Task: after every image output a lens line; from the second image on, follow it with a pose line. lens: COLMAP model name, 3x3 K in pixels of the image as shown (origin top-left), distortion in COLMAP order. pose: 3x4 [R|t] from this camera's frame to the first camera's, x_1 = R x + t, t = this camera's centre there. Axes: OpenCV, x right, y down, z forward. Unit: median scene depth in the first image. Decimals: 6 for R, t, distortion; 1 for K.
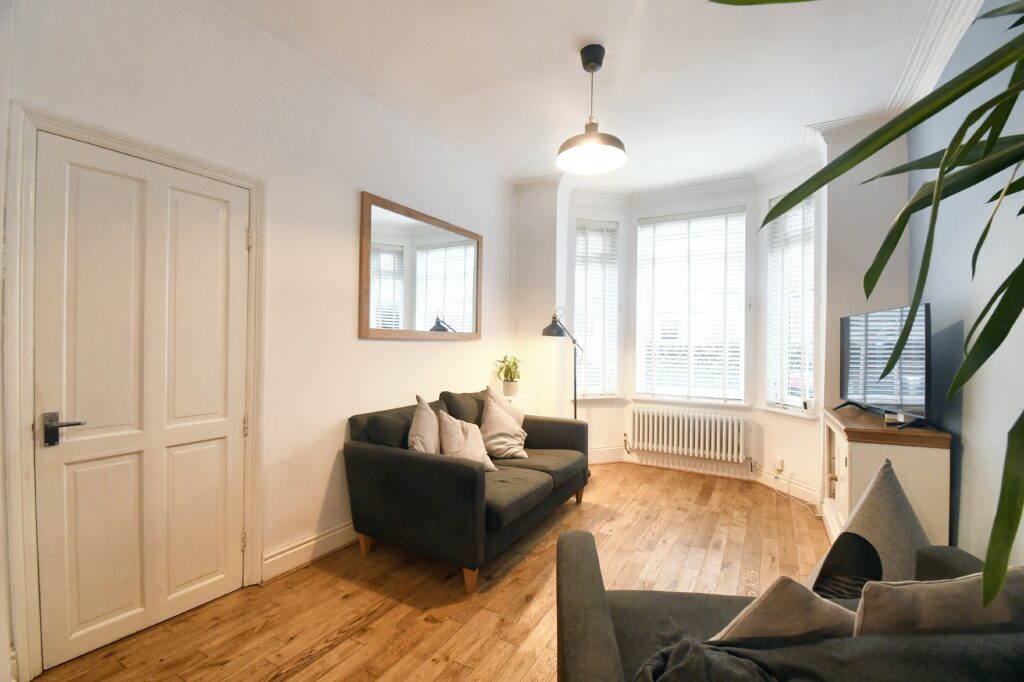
lens RADIAL K [[453.1, 0, 512.0], [0, 453.1, 341.0], [0, 0, 1]] dist [0.000552, -0.000230]
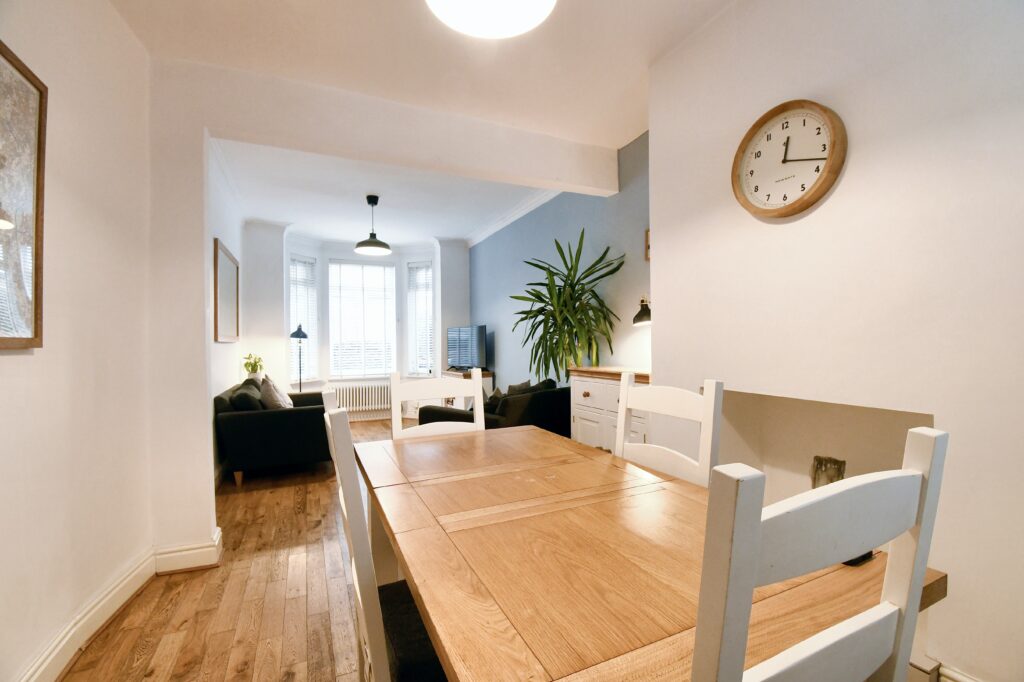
lens RADIAL K [[453.1, 0, 512.0], [0, 453.1, 341.0], [0, 0, 1]] dist [0.000552, -0.000230]
pose [[0.585269, -0.015327, 0.810694, -0.690119], [0.013405, 0.999868, 0.009226, -0.006212], [-0.810728, 0.005468, 0.585397, -0.419308]]
